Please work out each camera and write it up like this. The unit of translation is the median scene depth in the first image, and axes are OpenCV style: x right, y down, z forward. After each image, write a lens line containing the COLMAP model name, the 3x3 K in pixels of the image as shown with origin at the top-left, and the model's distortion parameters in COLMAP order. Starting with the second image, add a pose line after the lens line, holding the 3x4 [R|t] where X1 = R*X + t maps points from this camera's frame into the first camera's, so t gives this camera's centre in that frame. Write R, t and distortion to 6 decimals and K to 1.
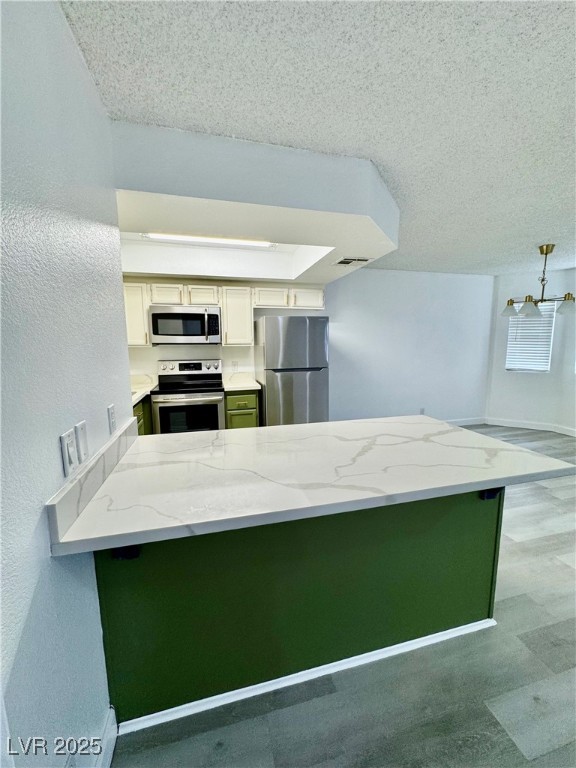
lens RADIAL K [[308.6, 0, 289.1], [0, 308.6, 385.6], [0, 0, 1]] dist [-0.001163, -0.000139]
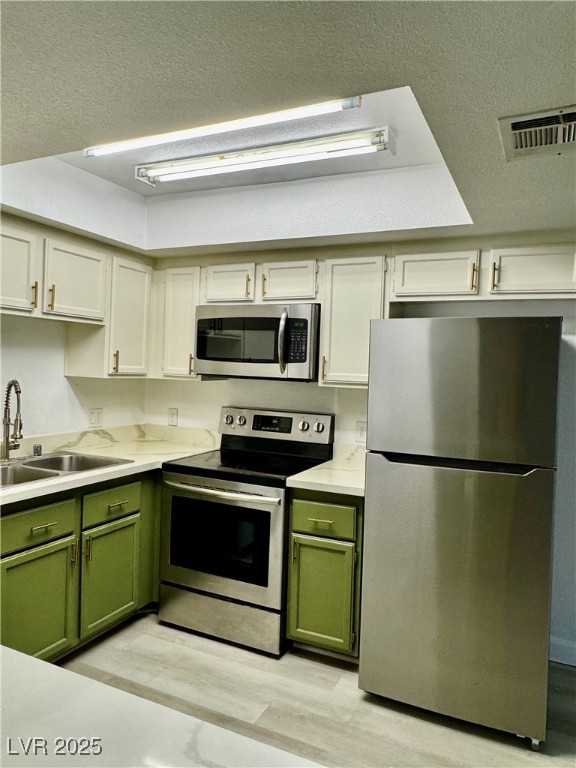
lens RADIAL K [[535.6, 0, 288.7], [0, 535.6, 381.9], [0, 0, 1]] dist [-0.003950, -0.000216]
pose [[0.769463, 0.049123, -0.636799, 0.267505], [-0.127828, 0.988709, -0.078189, -0.068980], [0.625768, 0.141565, 0.767055, 0.372385]]
